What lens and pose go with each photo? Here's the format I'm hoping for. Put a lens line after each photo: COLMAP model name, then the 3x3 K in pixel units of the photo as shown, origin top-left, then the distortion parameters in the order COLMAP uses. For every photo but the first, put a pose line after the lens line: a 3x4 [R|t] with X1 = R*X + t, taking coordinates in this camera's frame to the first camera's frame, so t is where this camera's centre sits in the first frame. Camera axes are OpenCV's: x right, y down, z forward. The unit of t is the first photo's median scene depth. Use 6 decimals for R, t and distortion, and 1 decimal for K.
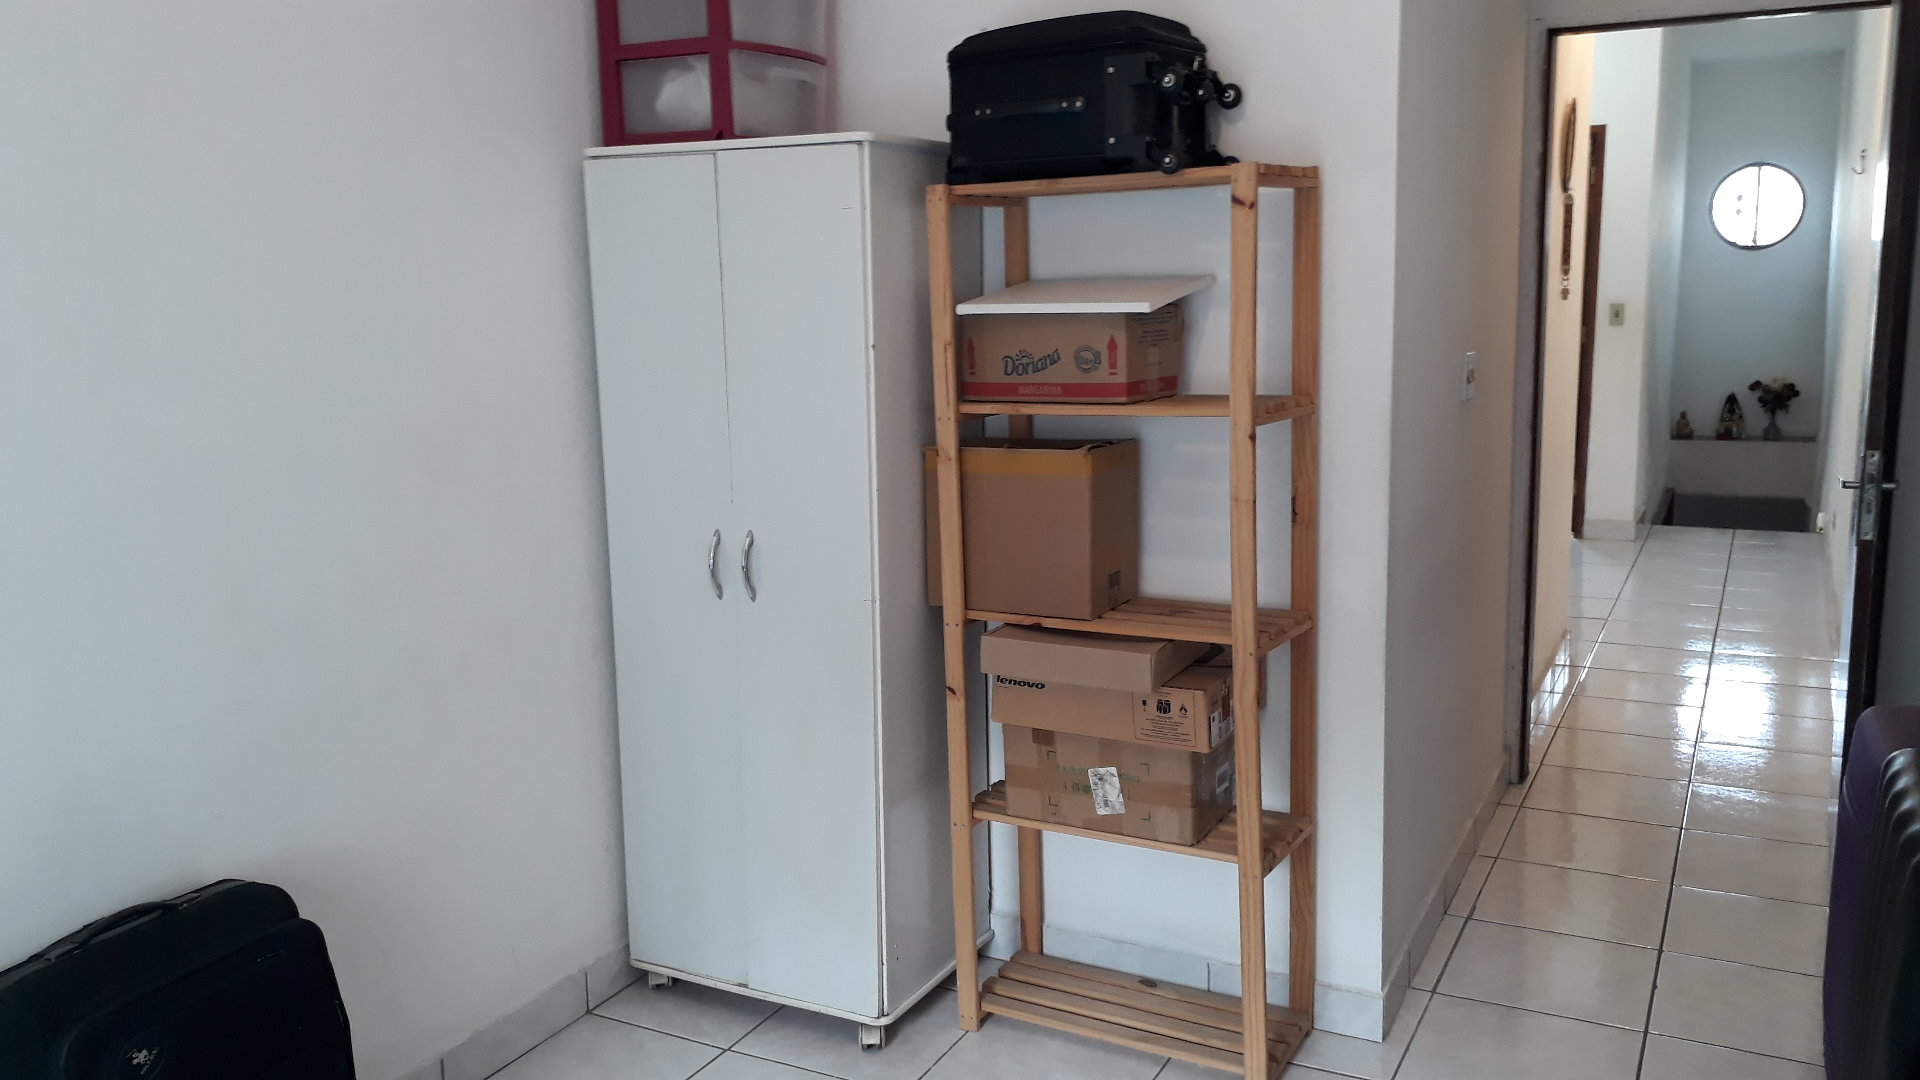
lens RADIAL K [[1531.4, 0, 953.3], [0, 1531.4, 548.3], [0, 0, 1]] dist [0.100704, -0.157067]
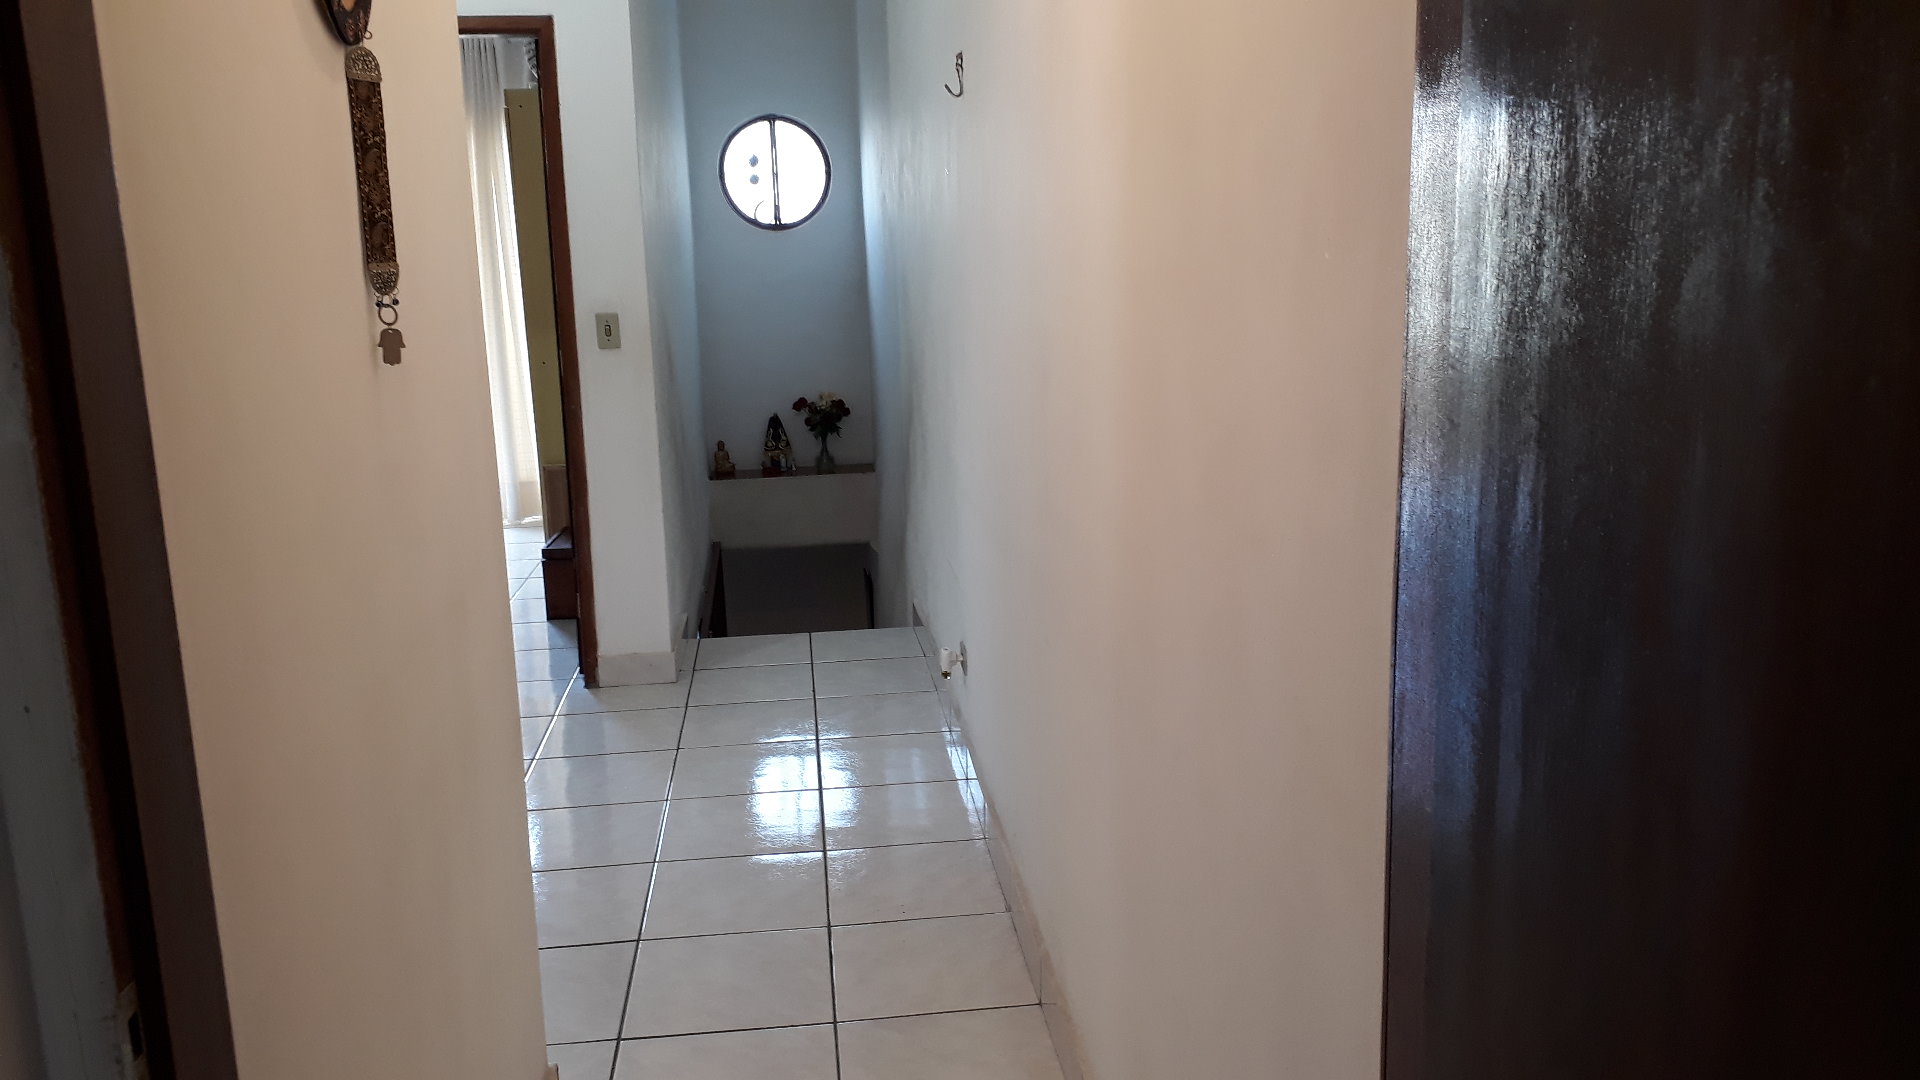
lens RADIAL K [[1531.4, 0, 971.3], [0, 1531.4, 549.0], [0, 0, 1]] dist [0.100704, -0.157067]
pose [[0.822746, -0.113245, 0.557015, 0.147938], [0.104783, 0.993375, 0.047190, -0.059524], [-0.558668, 0.019540, 0.829161, 0.312583]]
